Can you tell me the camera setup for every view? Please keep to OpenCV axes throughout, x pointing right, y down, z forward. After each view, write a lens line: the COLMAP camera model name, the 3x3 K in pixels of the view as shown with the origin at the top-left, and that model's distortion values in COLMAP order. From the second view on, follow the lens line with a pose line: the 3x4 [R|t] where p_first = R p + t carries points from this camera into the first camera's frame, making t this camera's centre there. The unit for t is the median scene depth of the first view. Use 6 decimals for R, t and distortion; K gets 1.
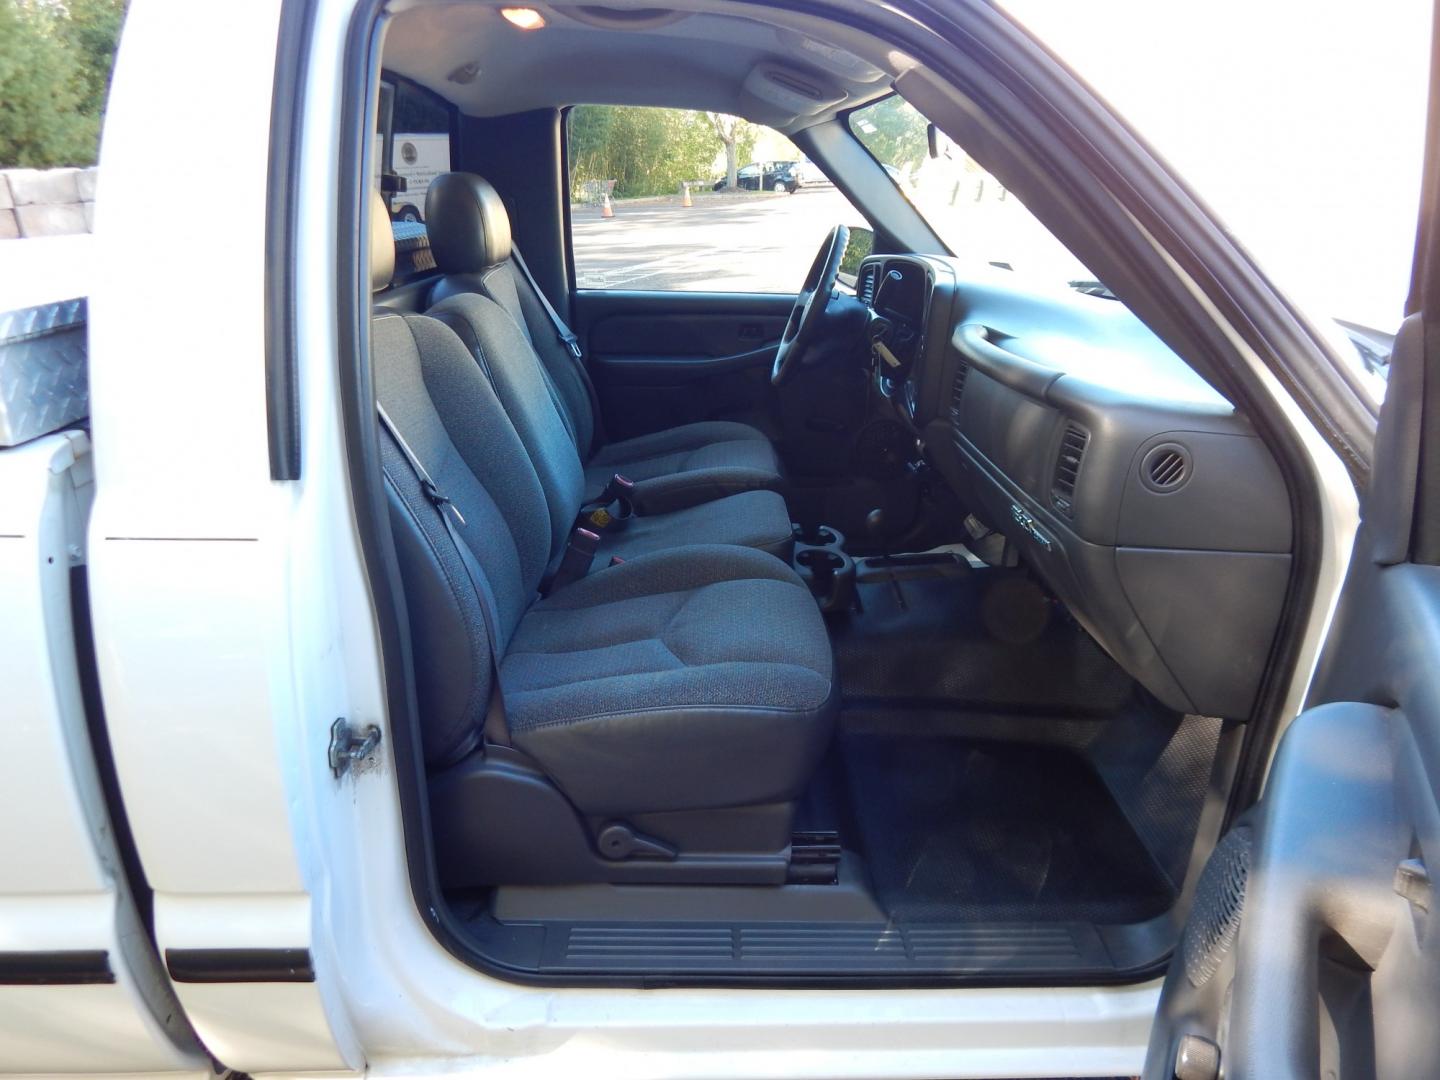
lens RADIAL K [[944.9, 0, 715.5], [0, 944.9, 539.9], [0, 0, 1]] dist [-0.006683, -0.004626]
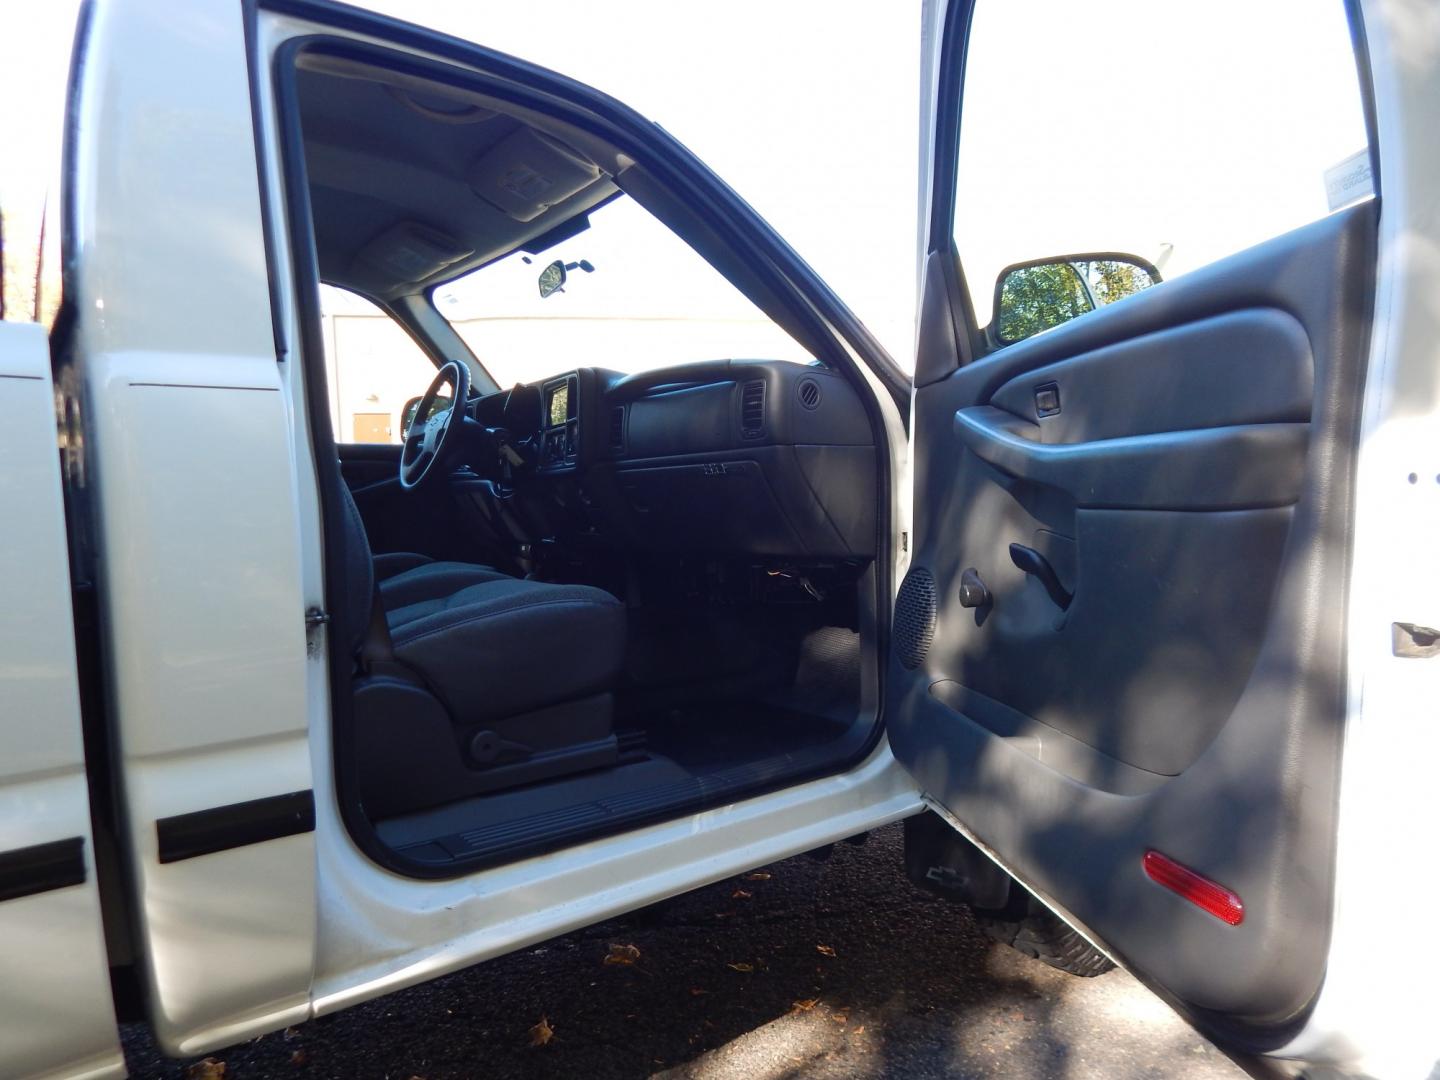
lens RADIAL K [[953.2, 0, 720.0], [0, 953.2, 540.0], [0, 0, 1]] dist [-0.001653, 0.000922]
pose [[0.810313, -0.063740, 0.582521, -0.564579], [0.241135, 0.942273, -0.232325, 0.448991], [-0.534085, 0.328723, 0.778906, -0.133192]]
